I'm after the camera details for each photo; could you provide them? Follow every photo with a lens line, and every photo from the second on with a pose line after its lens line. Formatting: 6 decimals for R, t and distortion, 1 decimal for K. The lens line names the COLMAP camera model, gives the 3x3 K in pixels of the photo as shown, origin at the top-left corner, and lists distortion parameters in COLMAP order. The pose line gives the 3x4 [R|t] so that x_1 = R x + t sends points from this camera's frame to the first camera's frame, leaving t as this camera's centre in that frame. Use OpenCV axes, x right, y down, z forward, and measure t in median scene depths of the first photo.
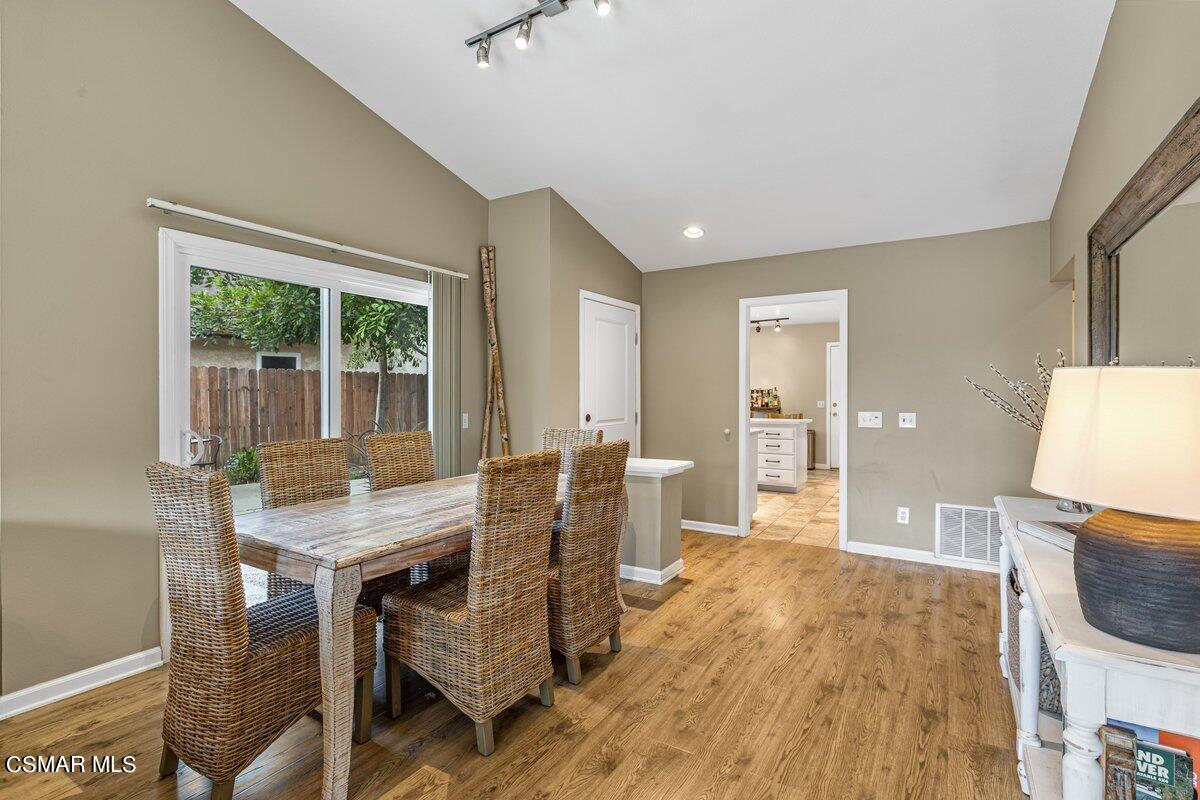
lens RADIAL K [[563.9, 0, 594.4], [0, 563.9, 398.9], [0, 0, 1]] dist [-0.006317, -0.000037]
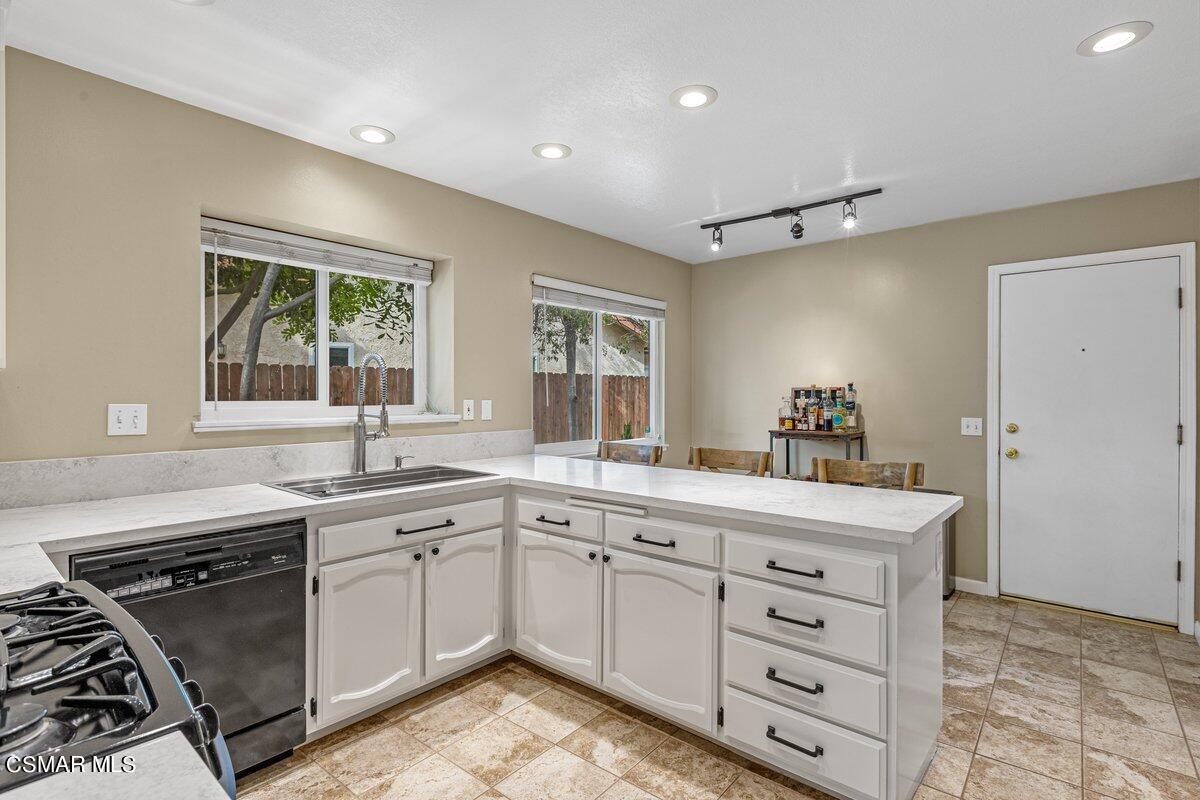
lens RADIAL K [[563.9, 0, 601.4], [0, 563.9, 396.9], [0, 0, 1]] dist [-0.006317, -0.000037]
pose [[0.987709, 0.002168, -0.156286, 0.205859], [-0.002894, 0.999986, -0.004423, -0.008314], [0.156274, 0.004821, 0.987702, 0.564977]]
